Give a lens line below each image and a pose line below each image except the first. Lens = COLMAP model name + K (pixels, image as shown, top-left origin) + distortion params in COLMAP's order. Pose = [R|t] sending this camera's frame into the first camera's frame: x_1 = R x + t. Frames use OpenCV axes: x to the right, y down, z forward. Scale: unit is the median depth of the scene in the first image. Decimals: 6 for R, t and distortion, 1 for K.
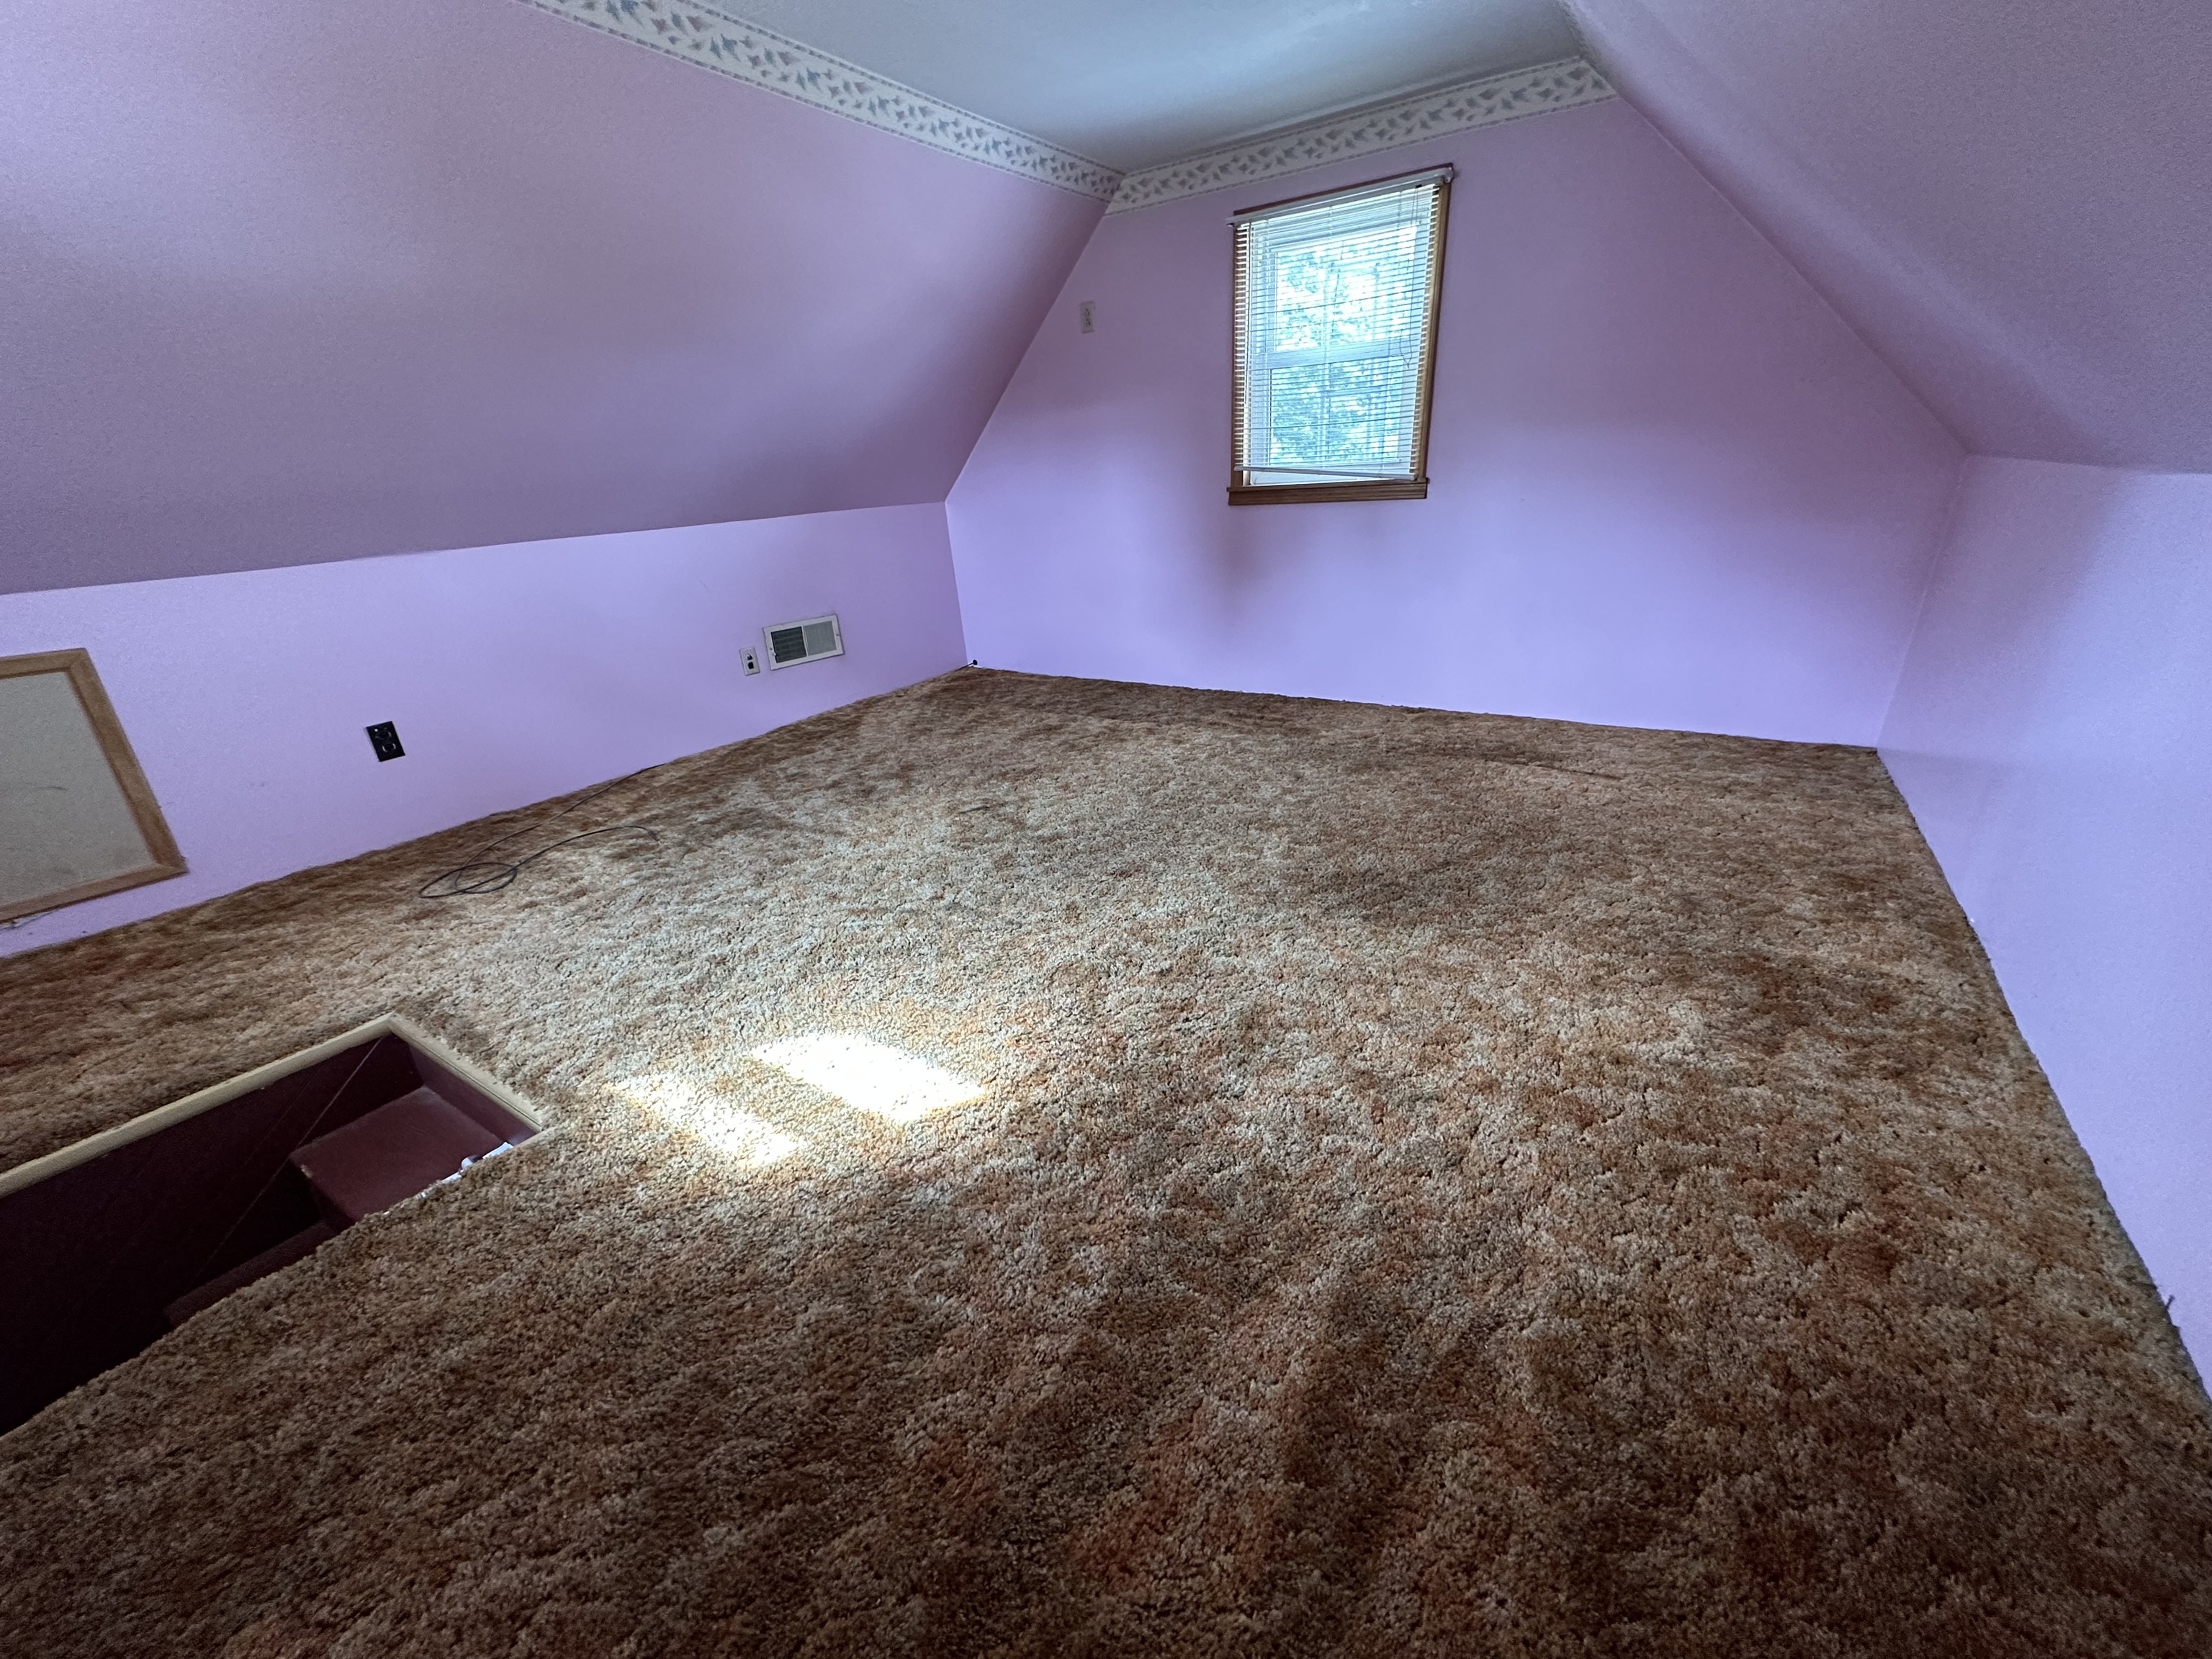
lens RADIAL K [[879.6, 0, 1106.0], [0, 879.6, 829.5], [0, 0, 1]] dist [-0.001952, 0.000238]
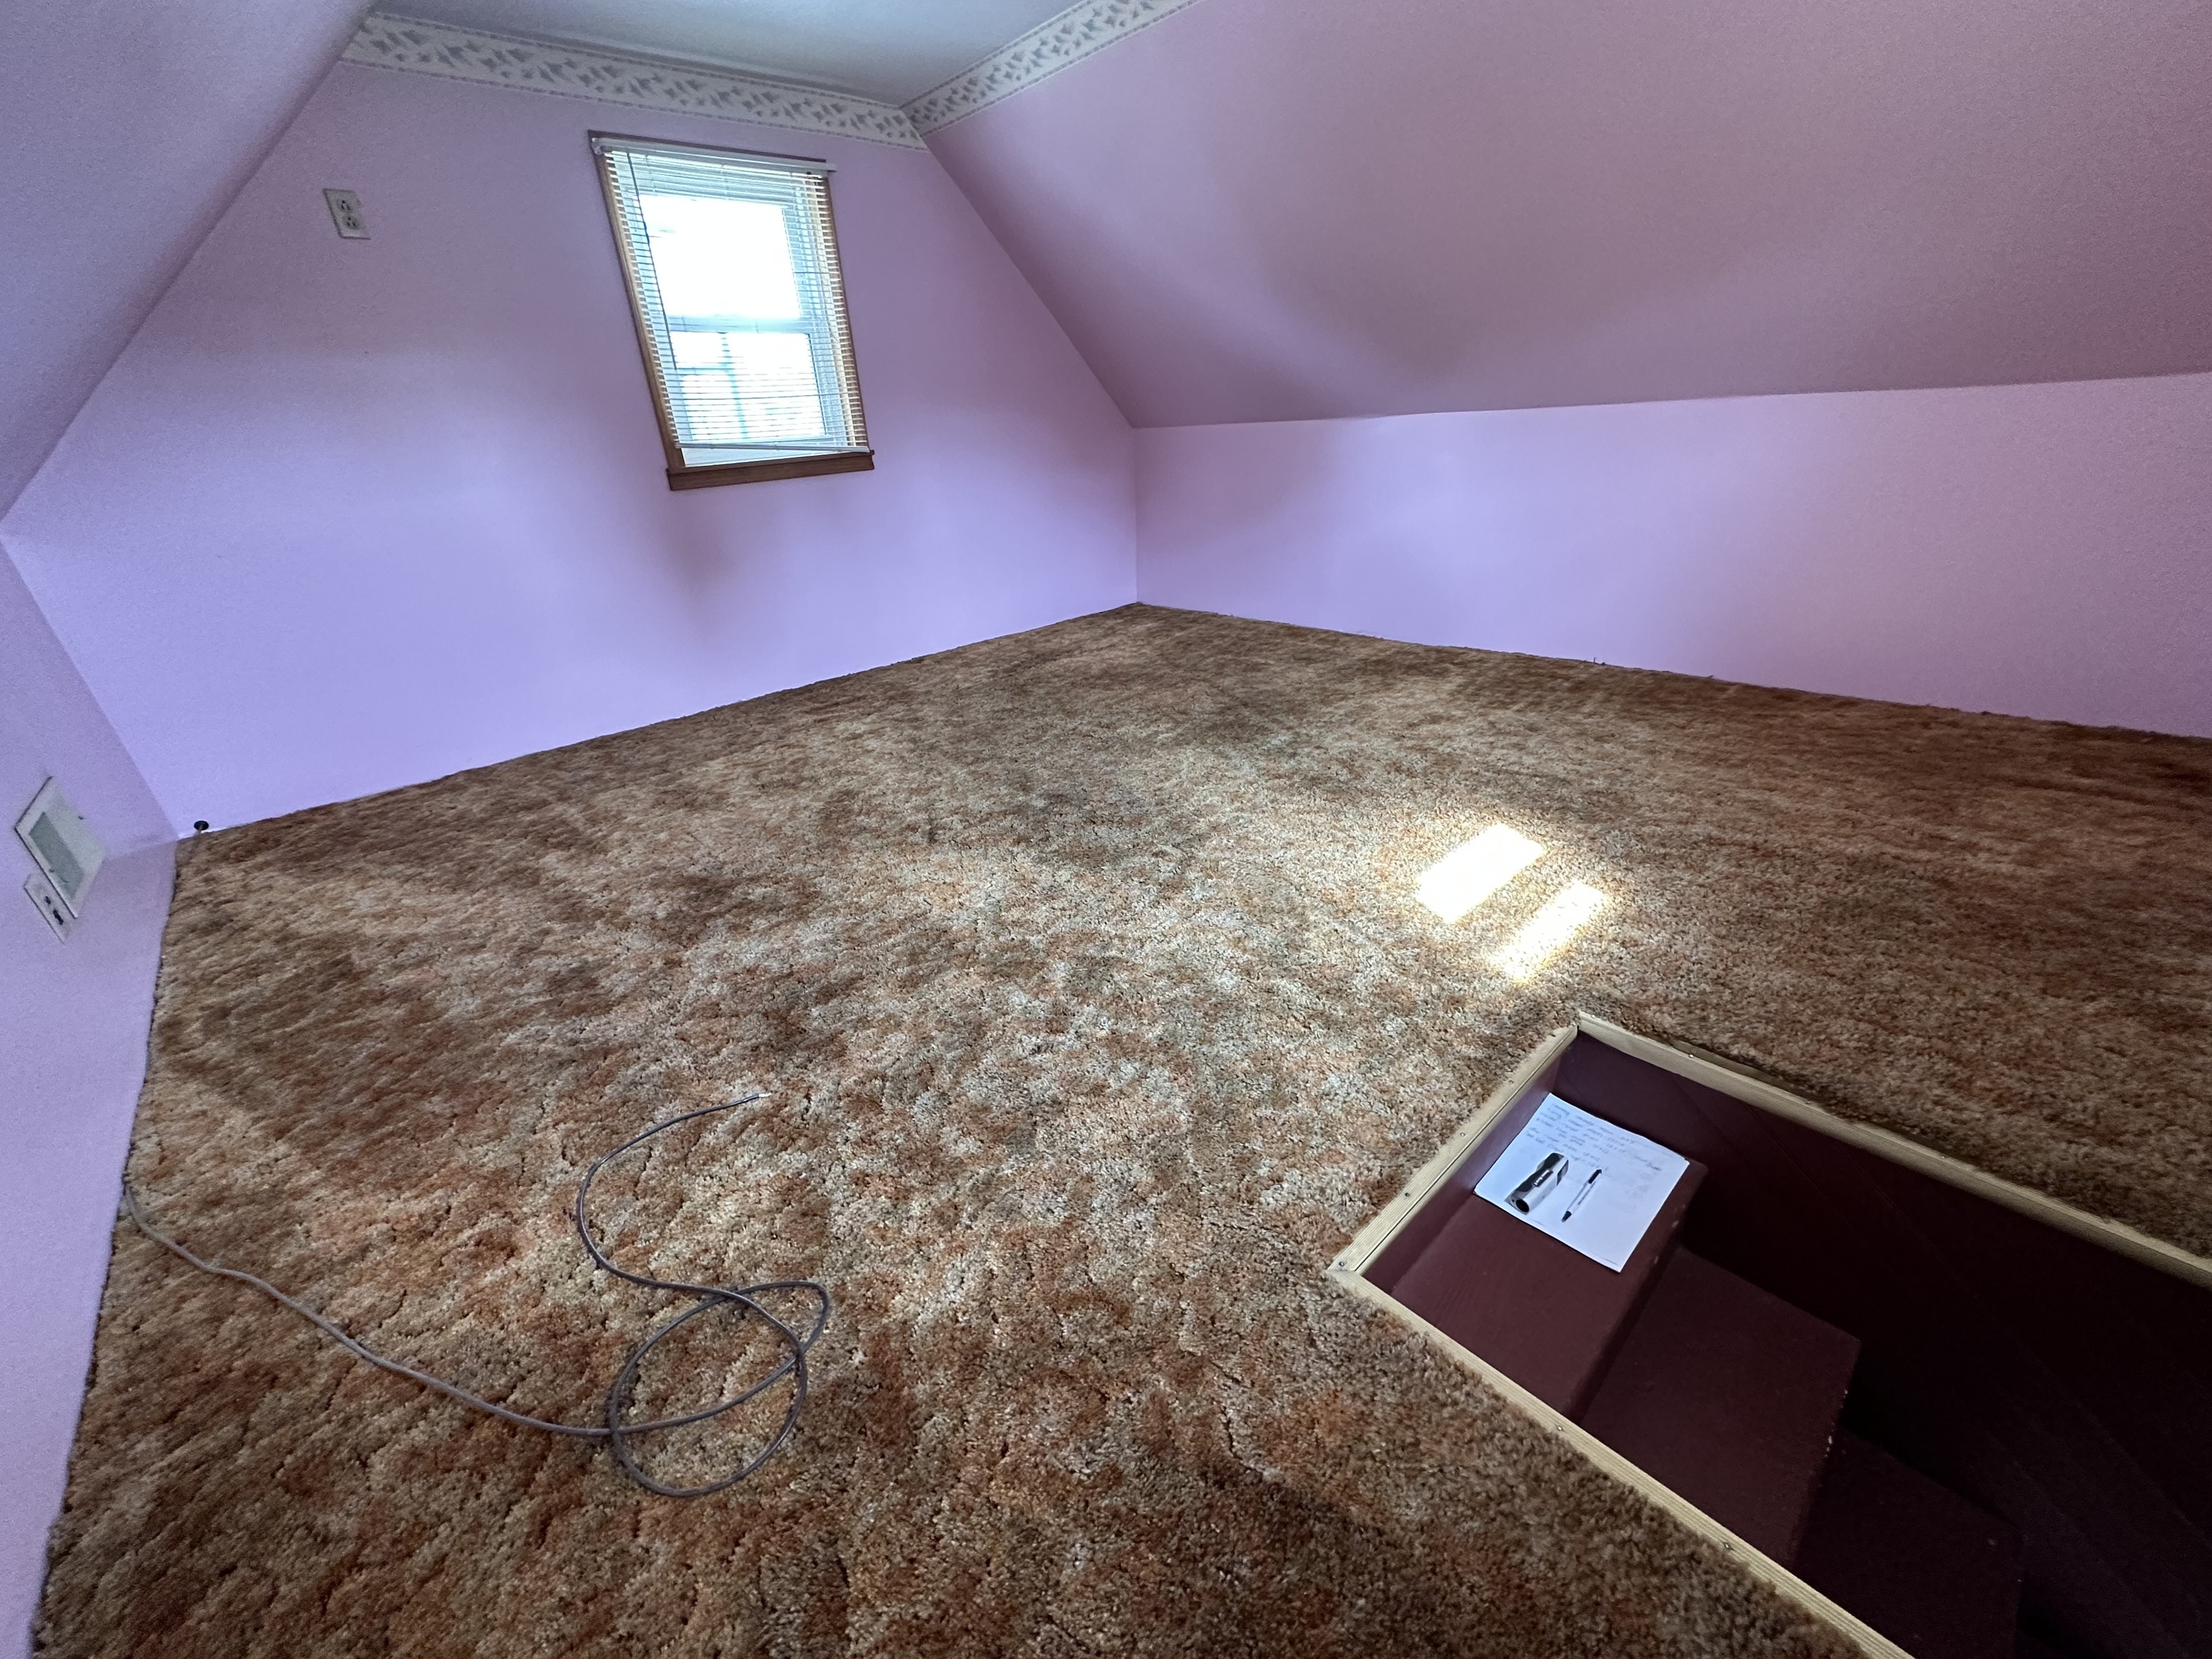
lens RADIAL K [[879.6, 0, 1106.0], [0, 879.6, 829.5], [0, 0, 1]] dist [-0.001952, 0.000238]
pose [[0.252205, -0.377913, 0.890828, -0.701879], [0.410497, 0.875433, 0.255165, -0.142135], [-0.876290, 0.301328, 0.375921, 0.461875]]
